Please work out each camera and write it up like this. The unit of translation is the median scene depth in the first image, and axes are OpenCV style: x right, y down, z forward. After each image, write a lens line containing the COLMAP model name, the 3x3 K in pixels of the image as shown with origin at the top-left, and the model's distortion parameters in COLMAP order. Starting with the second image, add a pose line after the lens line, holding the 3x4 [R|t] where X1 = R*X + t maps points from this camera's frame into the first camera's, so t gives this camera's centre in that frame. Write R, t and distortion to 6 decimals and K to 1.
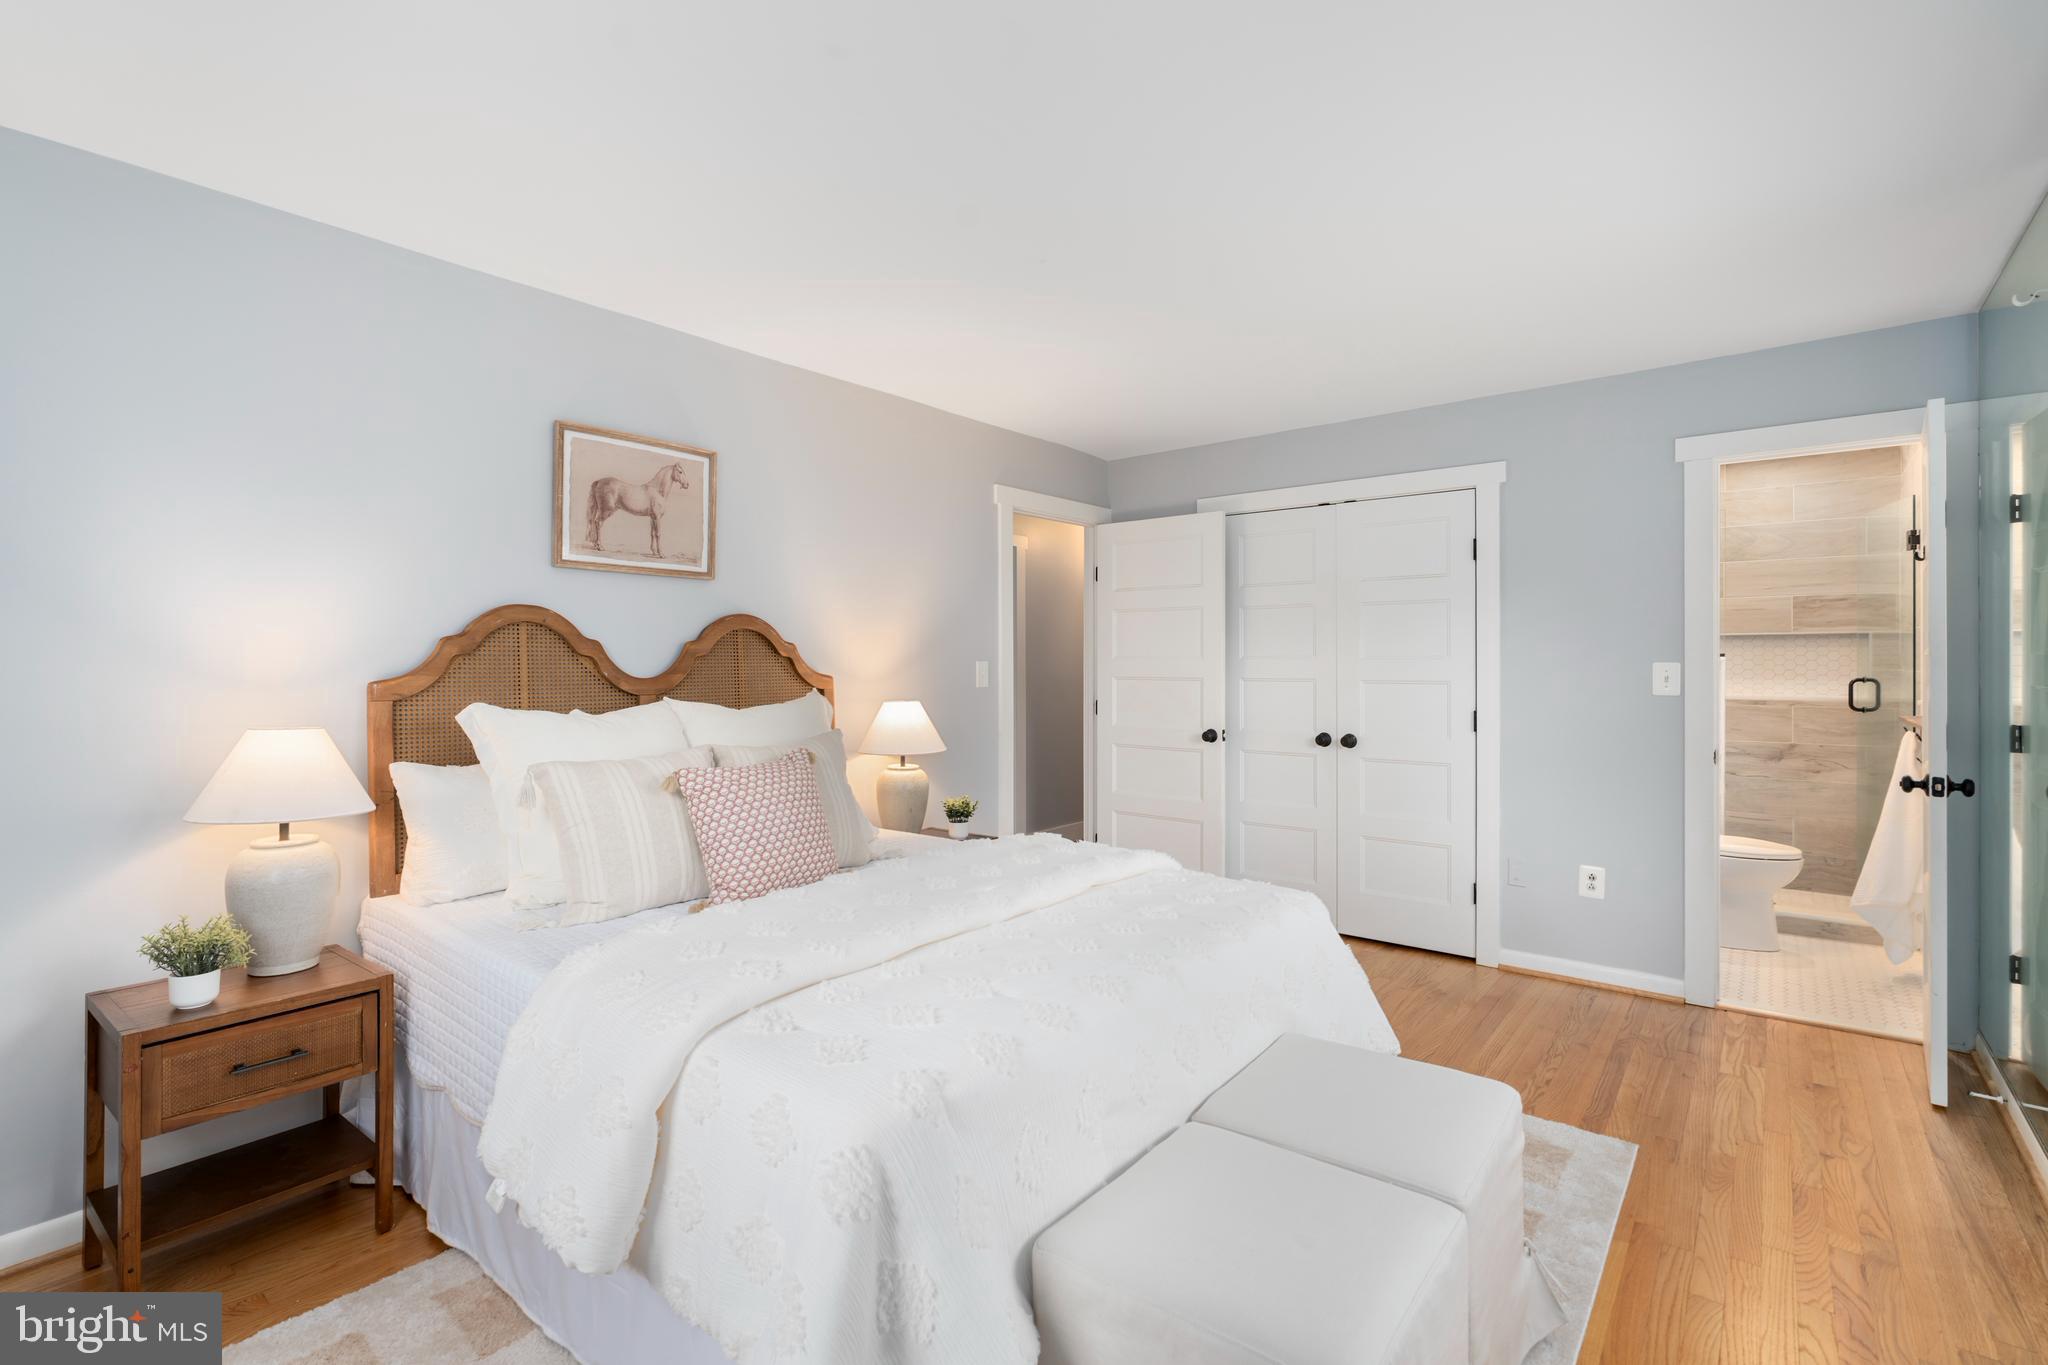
lens RADIAL K [[927.8, 0, 1029.8], [0, 927.8, 666.4], [0, 0, 1]] dist [-0.000066, 0.000171]
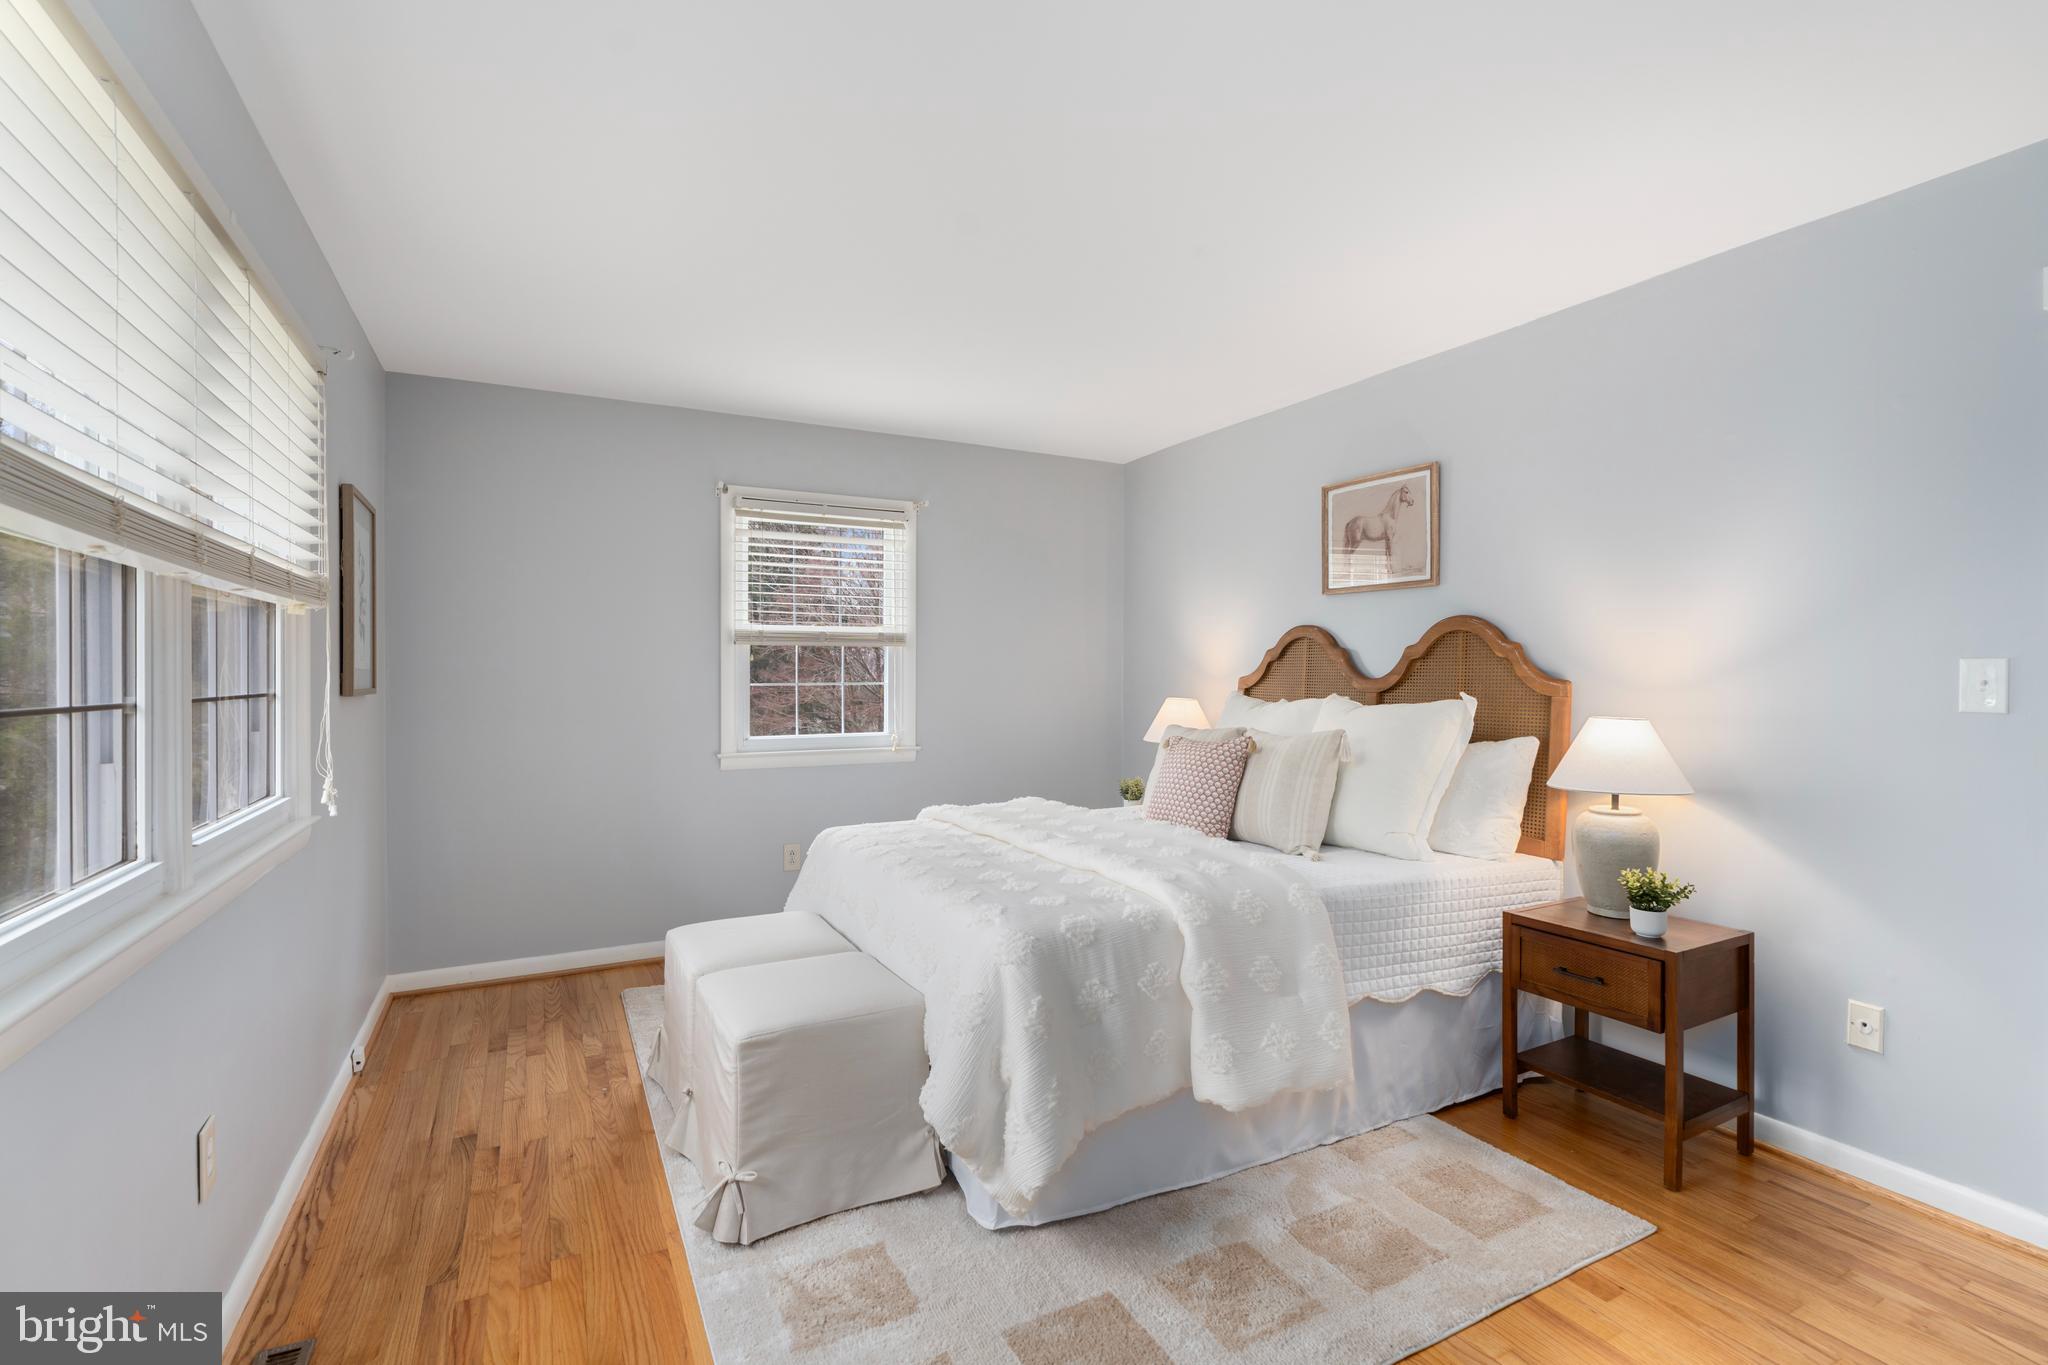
lens RADIAL K [[927.8, 0, 1022.9], [0, 927.8, 676.1], [0, 0, 1]] dist [-0.000066, 0.000171]
pose [[-0.389328, 0.014332, -0.920988, 0.830177], [0.005170, 0.999897, 0.013374, -0.008634], [0.921085, 0.000446, -0.389362, 1.024712]]
